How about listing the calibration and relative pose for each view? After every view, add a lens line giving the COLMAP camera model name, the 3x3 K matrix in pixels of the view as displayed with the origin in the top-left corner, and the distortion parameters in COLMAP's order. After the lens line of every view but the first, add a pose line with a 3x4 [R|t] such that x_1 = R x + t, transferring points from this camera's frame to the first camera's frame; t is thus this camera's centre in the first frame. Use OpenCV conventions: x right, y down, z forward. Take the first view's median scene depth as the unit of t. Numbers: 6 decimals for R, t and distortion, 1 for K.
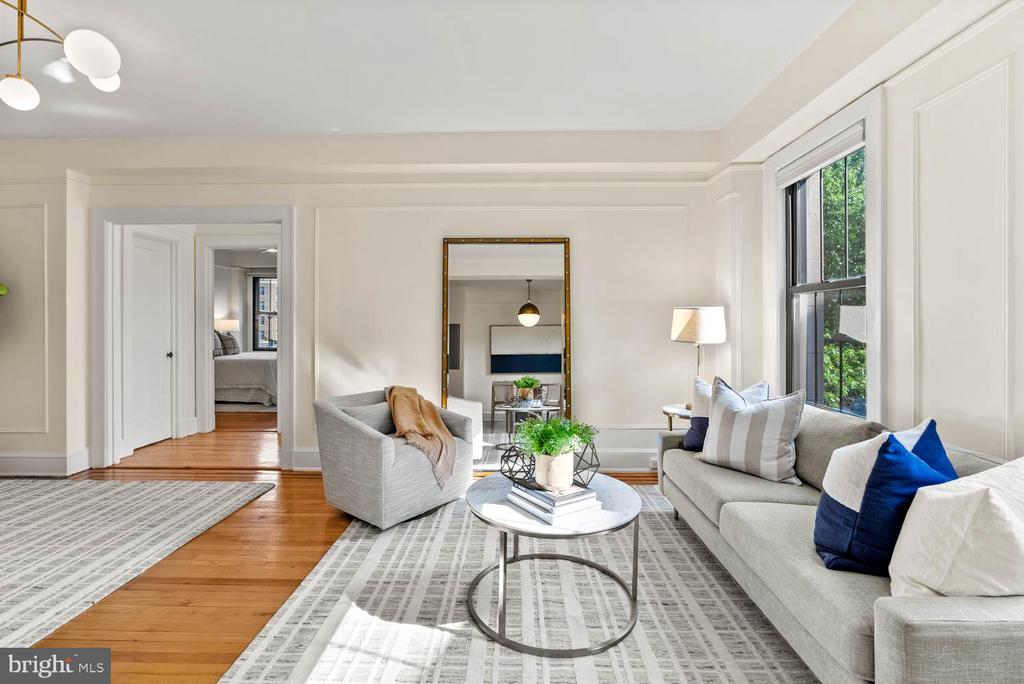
lens RADIAL K [[468.3, 0, 508.2], [0, 468.3, 323.4], [0, 0, 1]] dist [-0.000390, 0.000422]
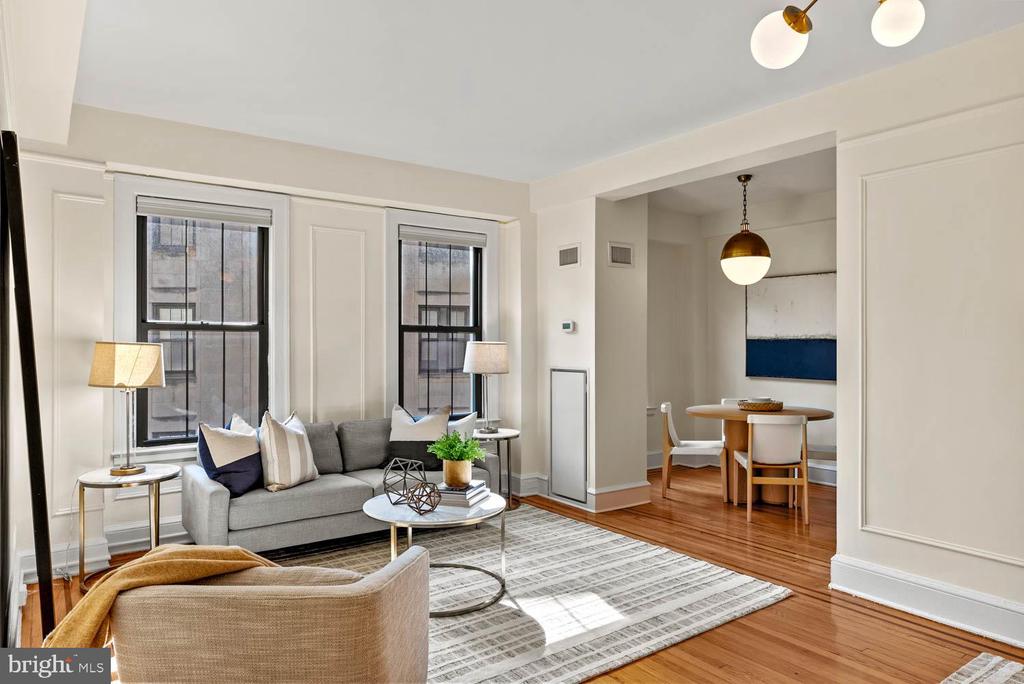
lens RADIAL K [[649.5, 0, 512.0], [0, 649.5, 342.0], [0, 0, 1]] dist [0.004243, 0.000674]
pose [[-0.605922, 0.010661, 0.795452, -1.499303], [0.003478, 0.999936, -0.010752, -0.036183], [-0.795516, -0.003748, -0.605921, 2.038807]]
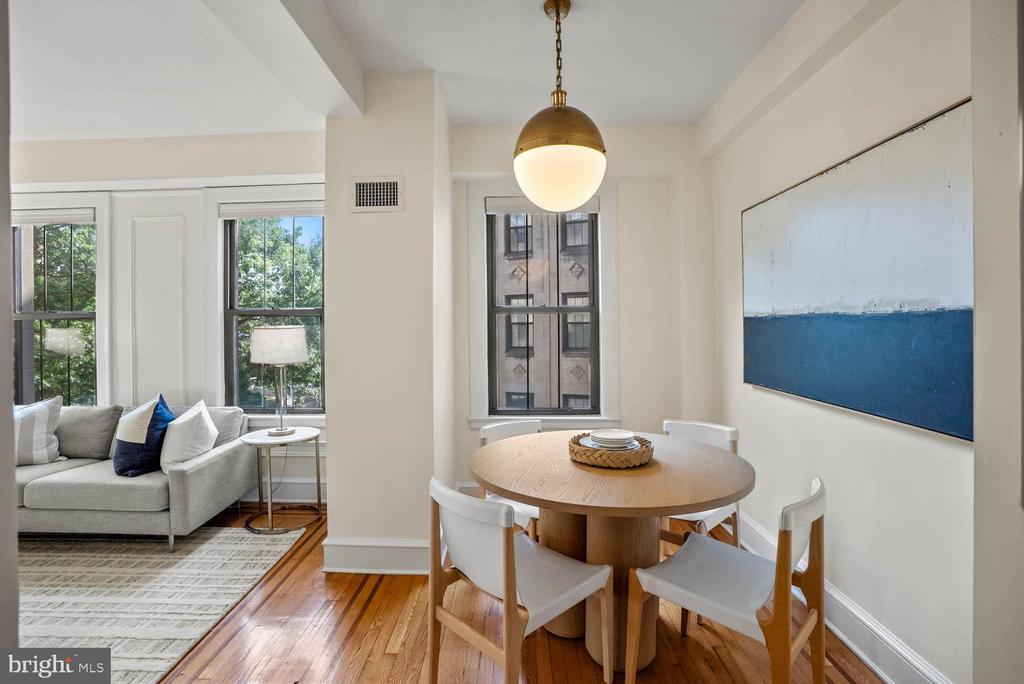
lens RADIAL K [[478.1, 0, 509.5], [0, 478.1, 328.7], [0, 0, 1]] dist [-0.029207, 0.000465]
pose [[0.001263, -0.004575, 0.999989, -0.924765], [0.006804, 0.999966, 0.004566, -0.058677], [-0.999976, 0.006798, 0.001294, -0.412143]]
